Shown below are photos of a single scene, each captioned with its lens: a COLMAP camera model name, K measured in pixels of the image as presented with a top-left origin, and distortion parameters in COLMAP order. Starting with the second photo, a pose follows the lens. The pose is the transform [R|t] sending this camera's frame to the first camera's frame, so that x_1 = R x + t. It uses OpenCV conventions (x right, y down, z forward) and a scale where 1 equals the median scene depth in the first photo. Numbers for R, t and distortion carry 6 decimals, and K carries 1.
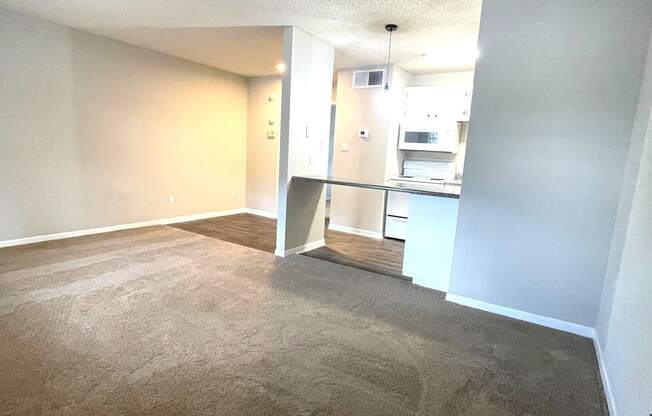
lens RADIAL K [[346.8, 0, 332.3], [0, 346.8, 211.6], [0, 0, 1]] dist [-0.004333, -0.001664]
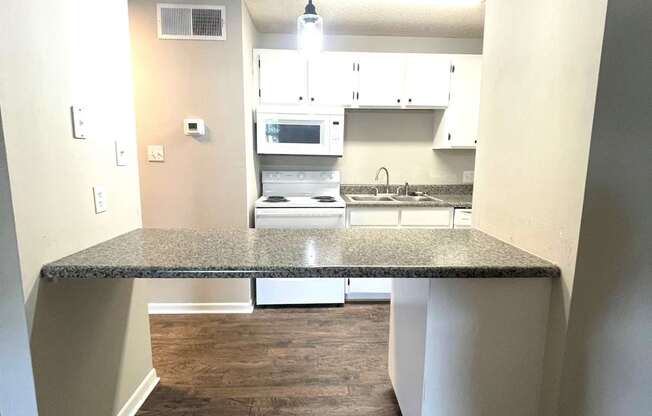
lens RADIAL K [[346.8, 0, 326.8], [0, 346.8, 206.2], [0, 0, 1]] dist [-0.004333, -0.001664]
pose [[0.819654, -0.128885, 0.558173, -0.054559], [0.129459, 0.990830, 0.038682, -0.101404], [-0.558040, 0.040554, 0.828823, 0.457580]]
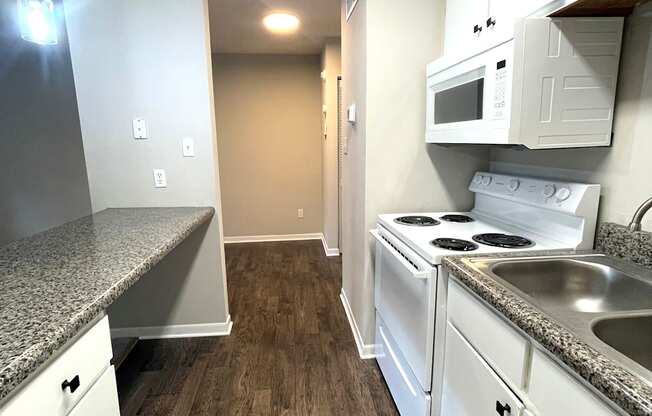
lens RADIAL K [[350.2, 0, 327.5], [0, 350.2, 207.3], [0, 0, 1]] dist [-0.005247, -0.001005]
pose [[0.615573, 0.074018, -0.784597, 0.438550], [-0.079489, 0.996334, 0.031629, -0.117427], [0.784061, 0.042897, 0.619199, 0.699656]]
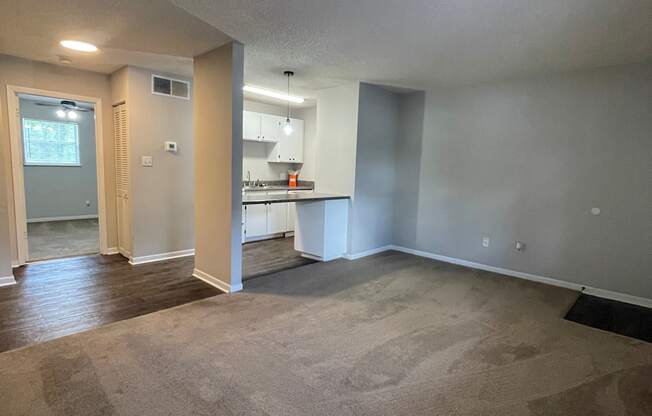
lens RADIAL K [[346.8, 0, 327.9], [0, 346.8, 203.5], [0, 0, 1]] dist [-0.004333, -0.001664]
pose [[0.178317, -0.145015, 0.973228, -0.740670], [0.143012, 0.982397, 0.120178, -0.130428], [-0.973525, 0.117753, 0.195917, 0.444558]]
